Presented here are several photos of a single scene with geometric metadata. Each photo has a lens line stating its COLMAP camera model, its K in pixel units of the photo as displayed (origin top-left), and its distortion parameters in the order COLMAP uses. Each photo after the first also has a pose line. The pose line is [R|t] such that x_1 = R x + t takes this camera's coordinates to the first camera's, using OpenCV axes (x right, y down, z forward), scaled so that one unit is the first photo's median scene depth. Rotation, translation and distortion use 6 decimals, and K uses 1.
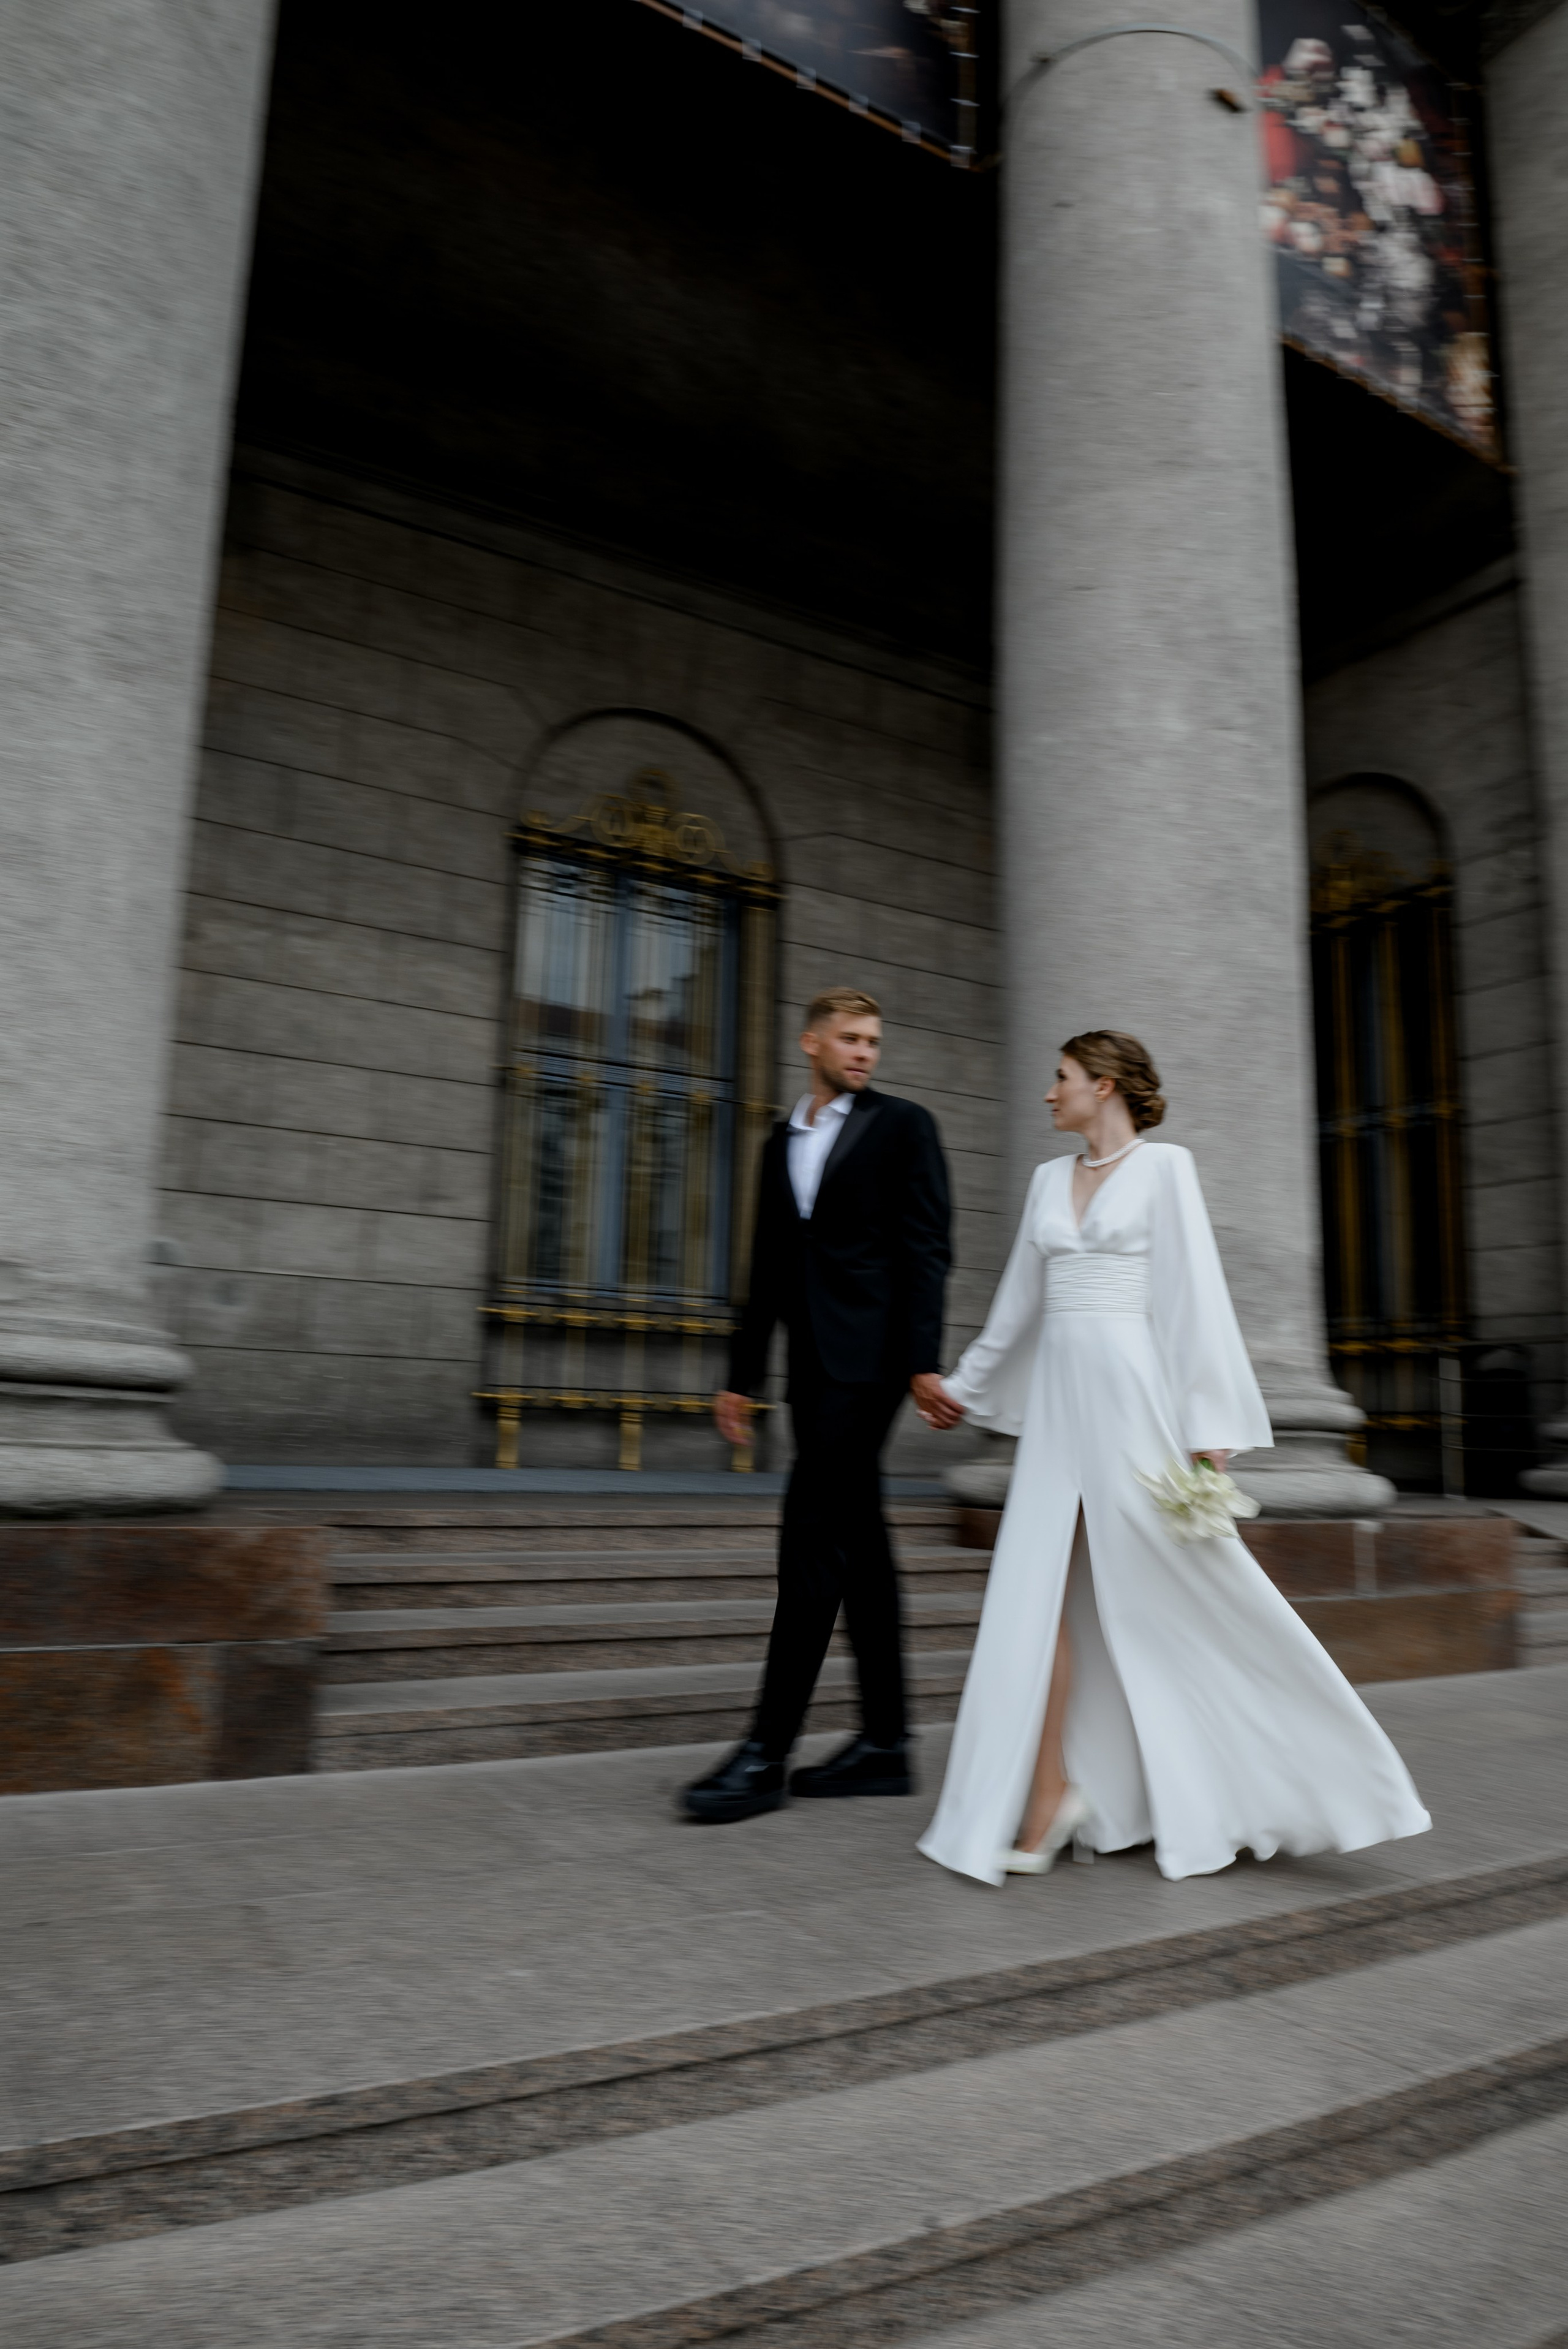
lens RADIAL K [[1578.4, 0, 778.0], [0, 1578.4, 1186.6], [0, 0, 1]] dist [-0.057592, -0.003988]
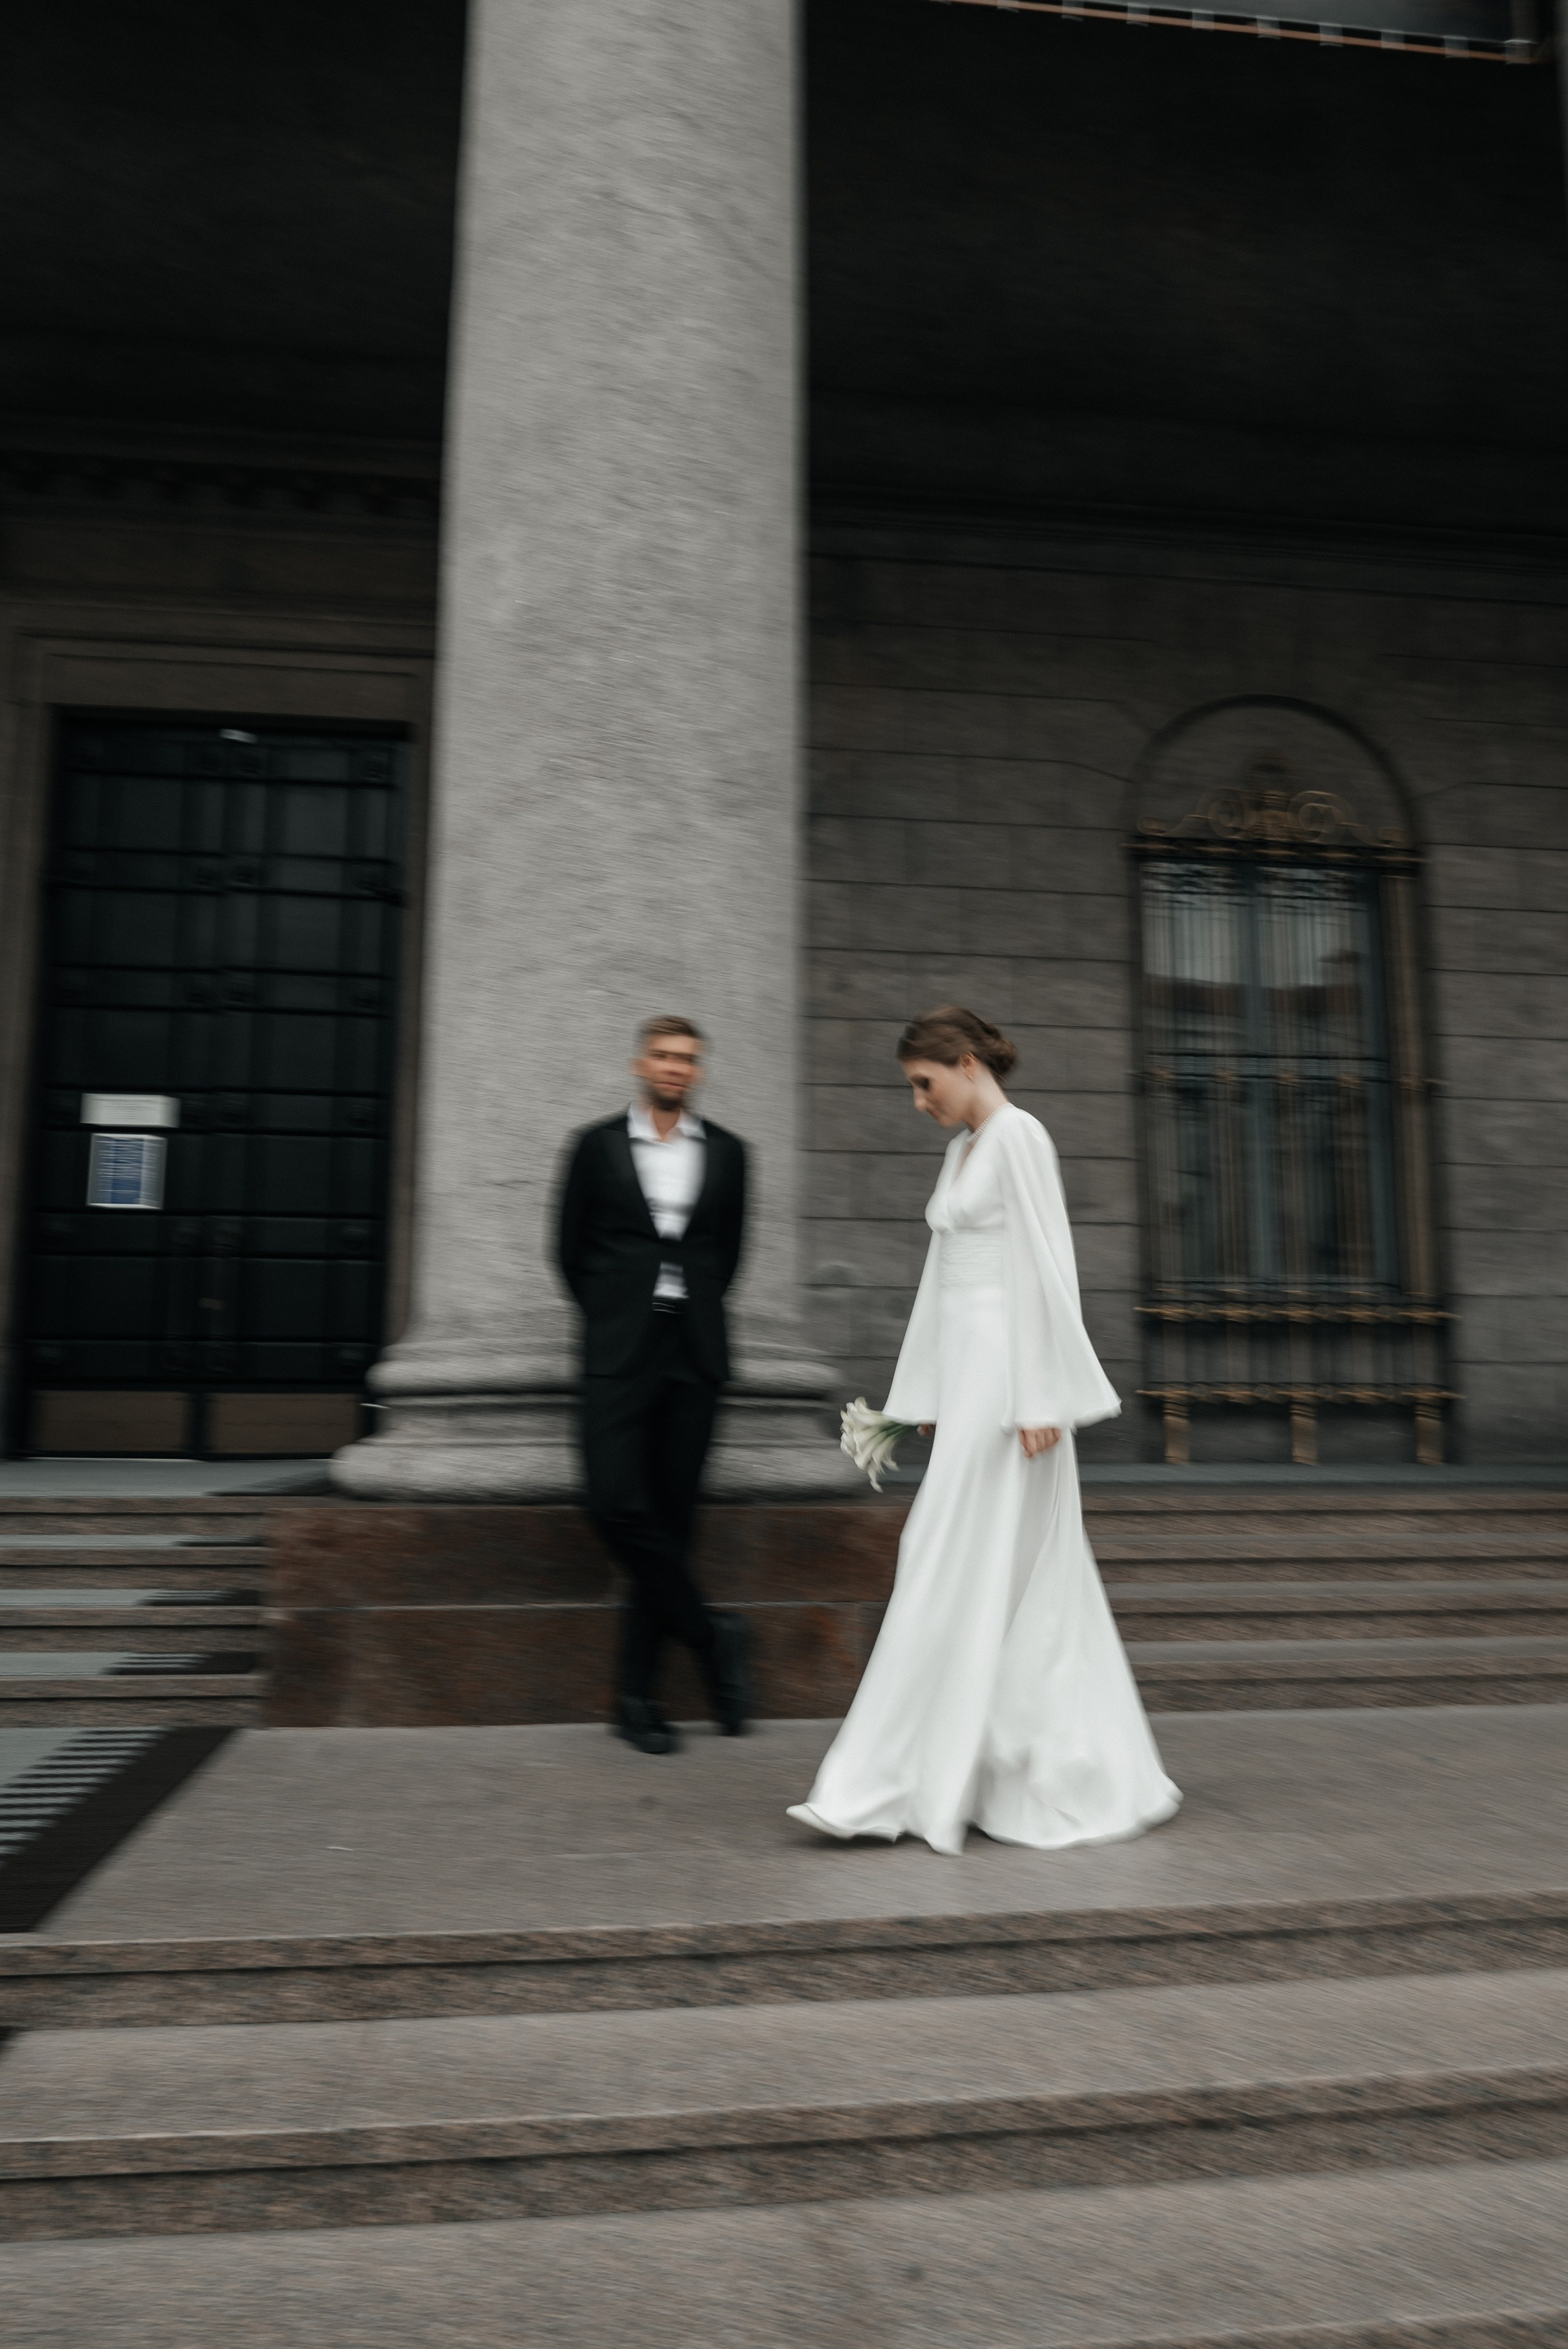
lens RADIAL K [[1578.4, 0, 749.2], [0, 1578.4, 1207.6], [0, 0, 1]] dist [-0.057592, -0.003988]
pose [[0.899743, -0.078716, -0.429262, 0.082993], [0.083912, 0.996450, -0.006842, -0.009537], [0.428277, -0.029864, 0.903154, -0.101350]]
